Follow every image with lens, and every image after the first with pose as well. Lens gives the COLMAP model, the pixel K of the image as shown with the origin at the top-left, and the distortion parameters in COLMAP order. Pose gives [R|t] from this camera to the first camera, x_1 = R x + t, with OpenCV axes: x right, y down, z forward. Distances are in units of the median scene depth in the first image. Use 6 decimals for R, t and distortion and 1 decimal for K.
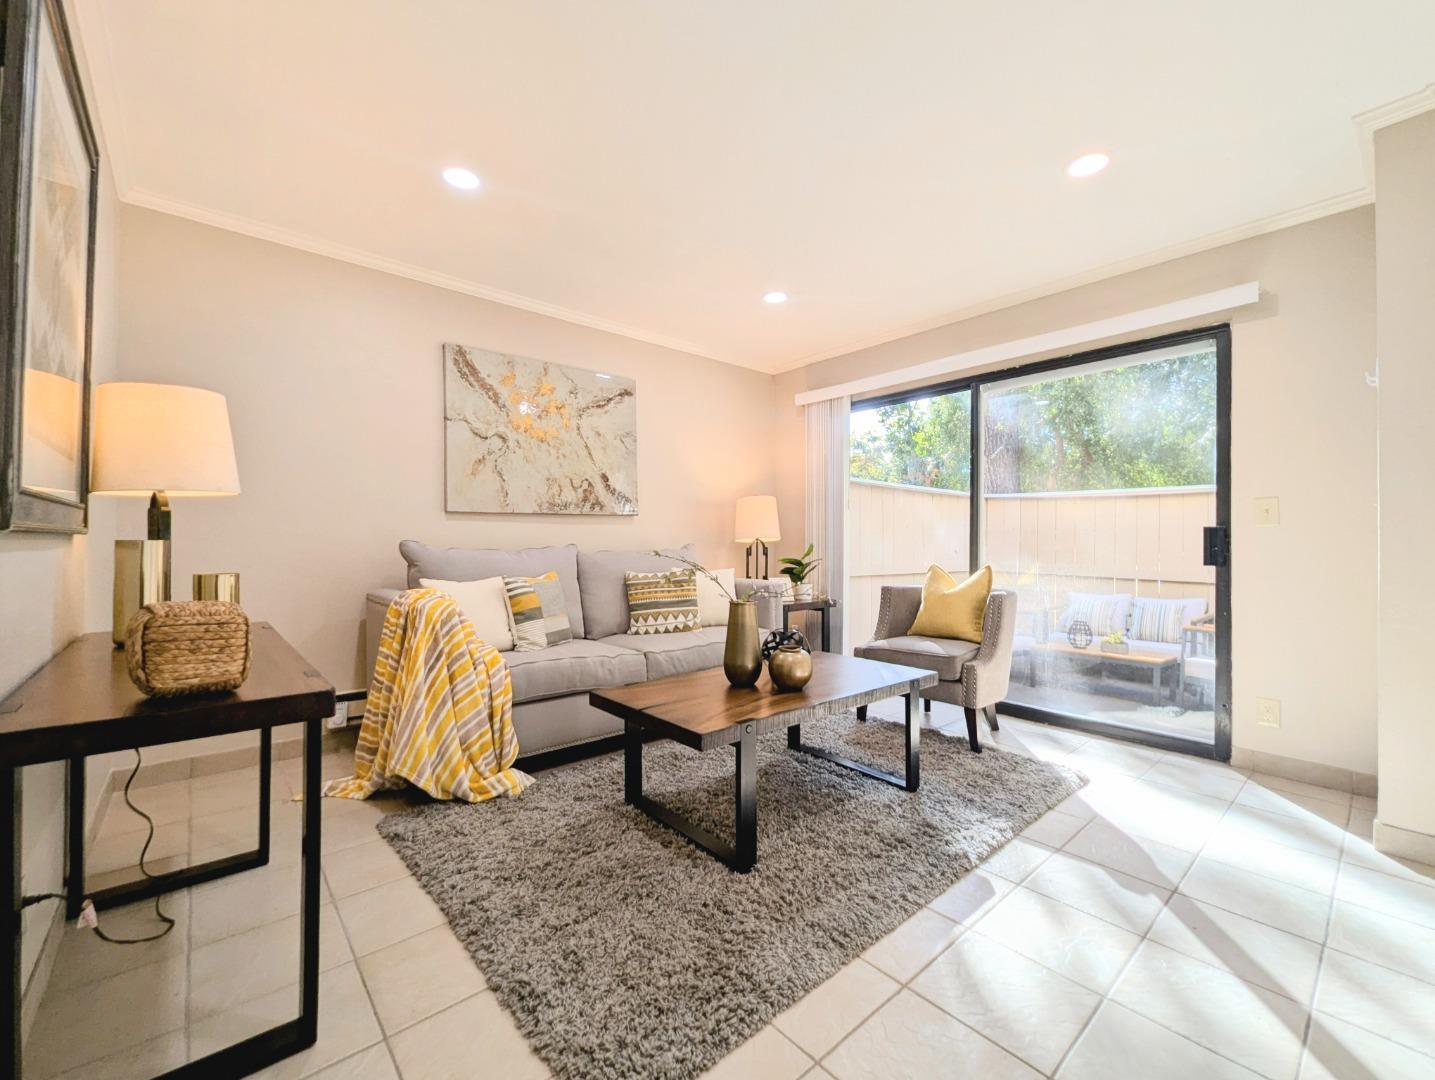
lens RADIAL K [[593.2, 0, 713.5], [0, 593.2, 543.5], [0, 0, 1]] dist [0.003135, -0.003749]
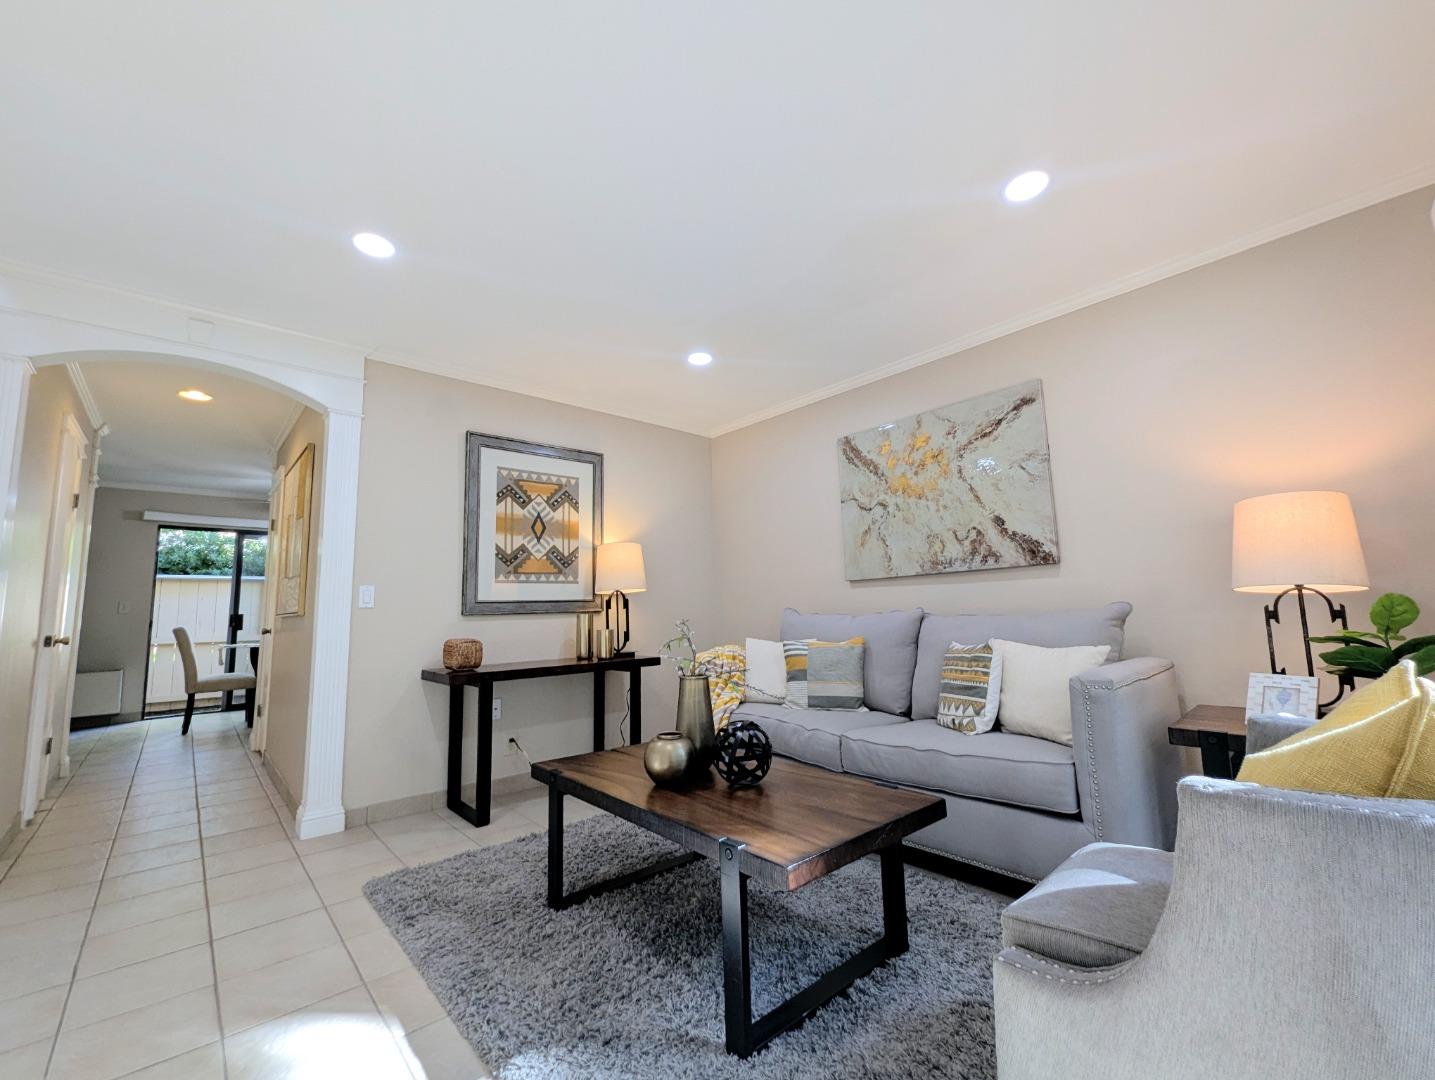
lens RADIAL K [[593.2, 0, 713.5], [0, 593.2, 543.5], [0, 0, 1]] dist [0.003135, -0.003749]
pose [[0.015418, -0.120525, -0.992591, 0.634854], [0.017499, 0.992589, -0.120253, 0.007197], [0.999728, -0.015515, 0.017412, 0.660450]]
